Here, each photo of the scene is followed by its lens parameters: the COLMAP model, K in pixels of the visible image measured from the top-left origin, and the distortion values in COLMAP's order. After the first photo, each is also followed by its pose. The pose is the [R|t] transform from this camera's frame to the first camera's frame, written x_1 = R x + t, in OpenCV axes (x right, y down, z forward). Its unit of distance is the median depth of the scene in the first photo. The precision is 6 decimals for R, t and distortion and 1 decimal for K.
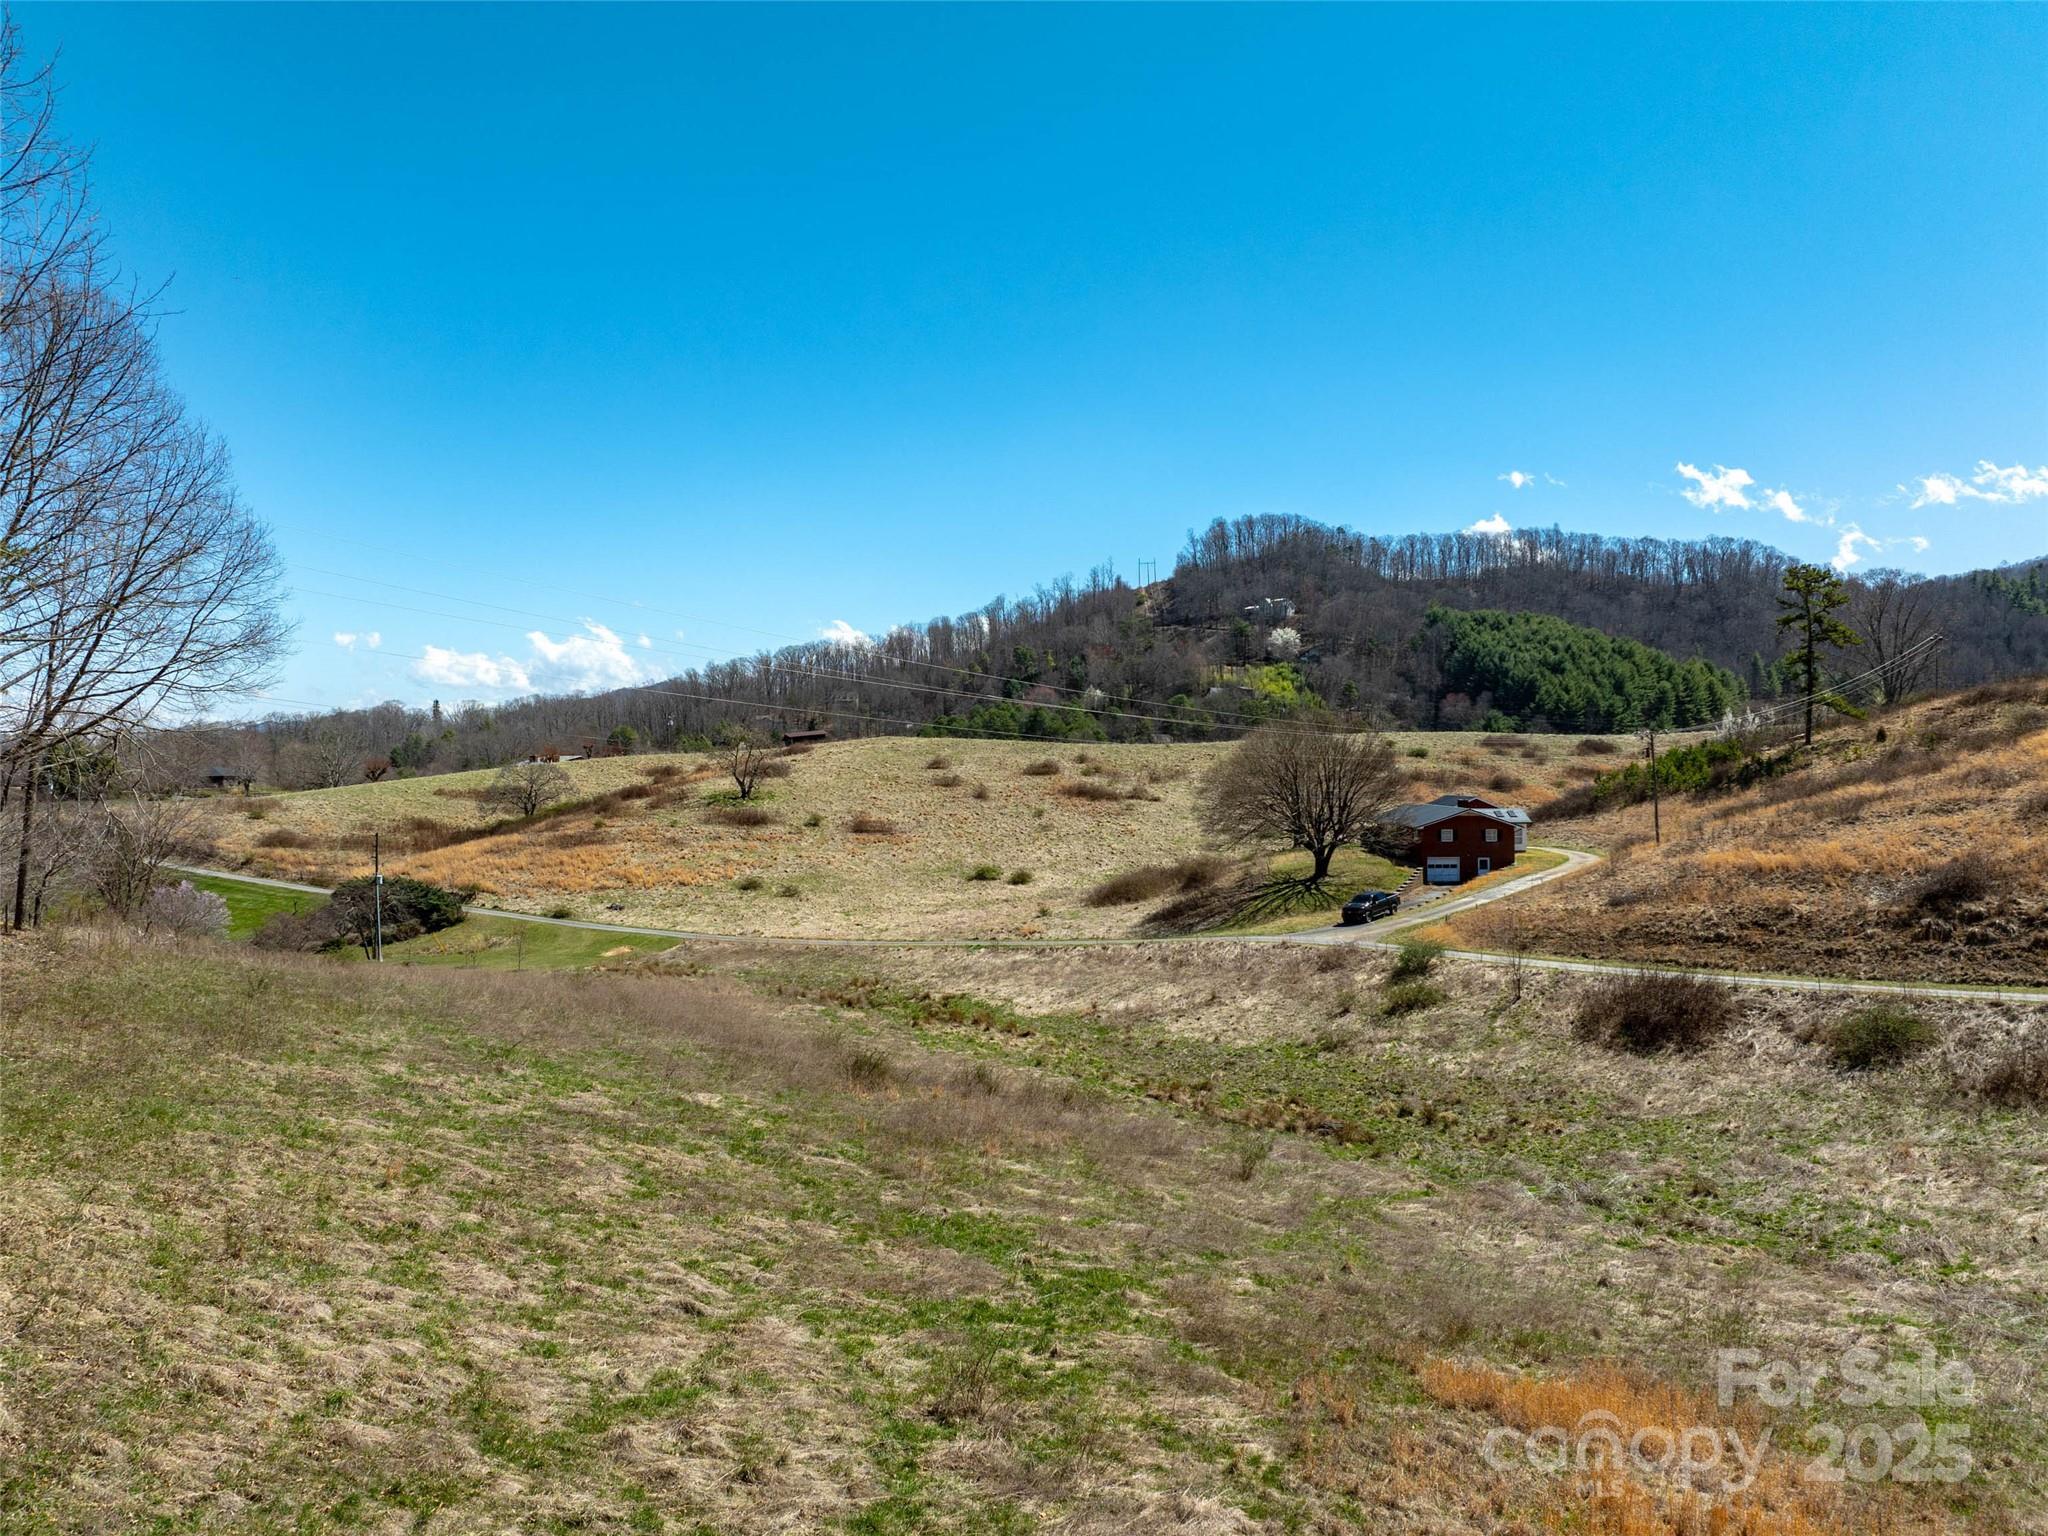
lens RADIAL K [[1425.0, 0, 1014.7], [0, 1425.0, 765.8], [0, 0, 1]] dist [-0.020625, -0.018506]
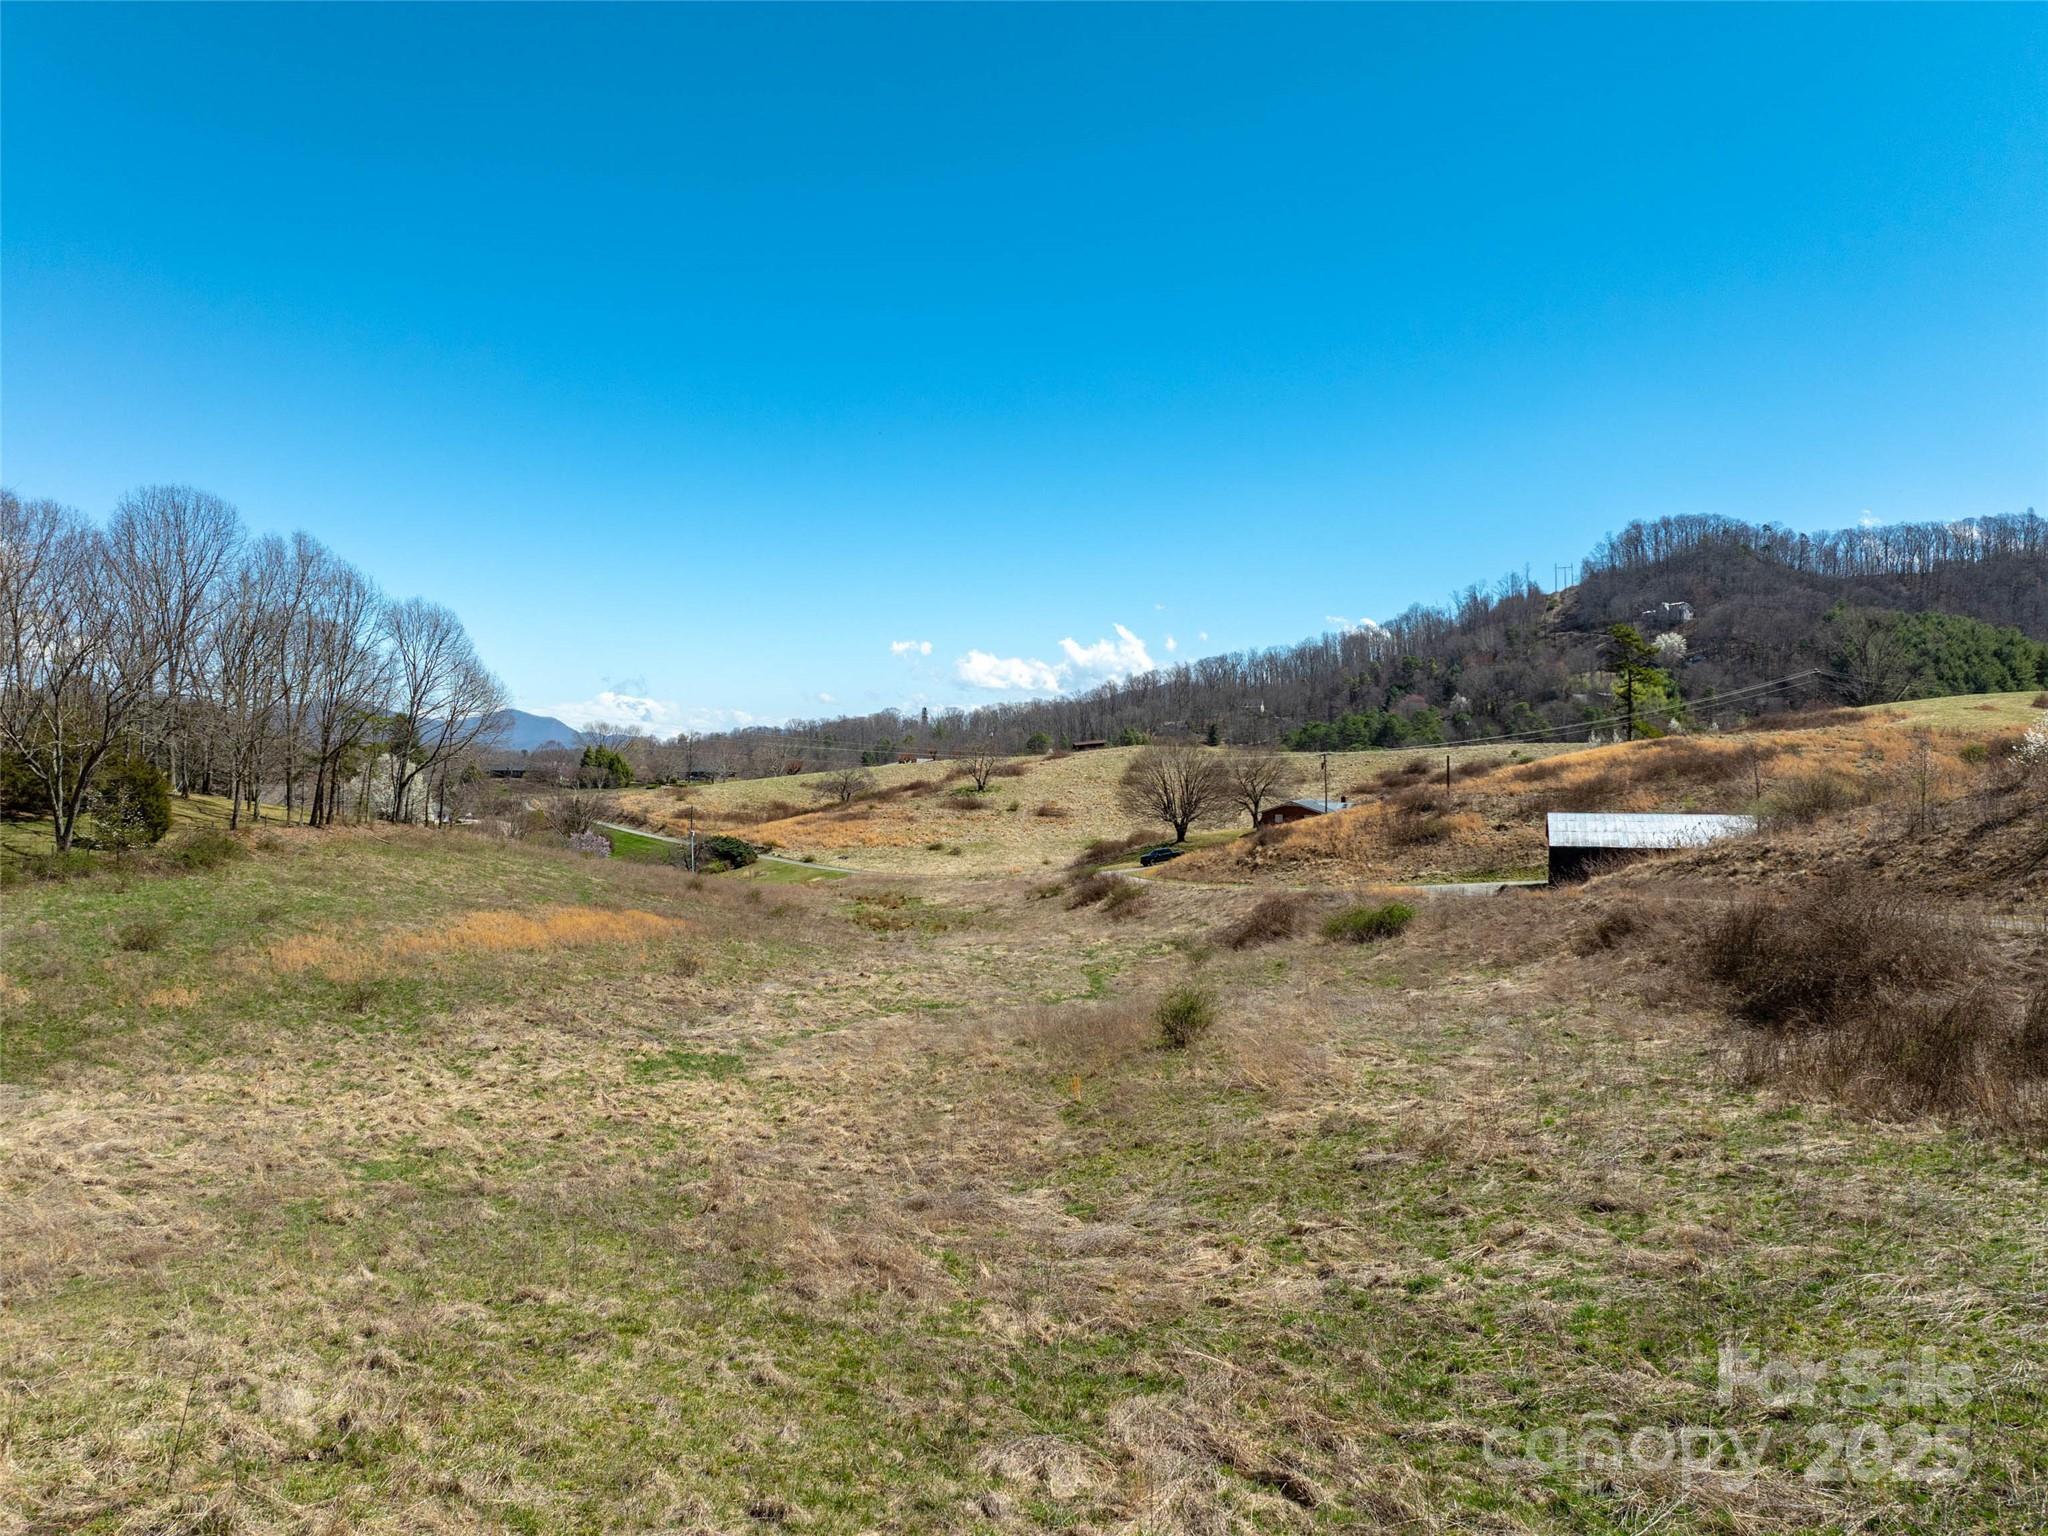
lens RADIAL K [[1425.0, 0, 1023.7], [0, 1425.0, 764.3], [0, 0, 1]] dist [-0.020625, -0.018506]
pose [[0.938355, 0.005917, -0.345623, 0.111931], [-0.006206, 0.999981, 0.000270, -0.001342], [0.345618, 0.001892, 0.938374, -0.101905]]
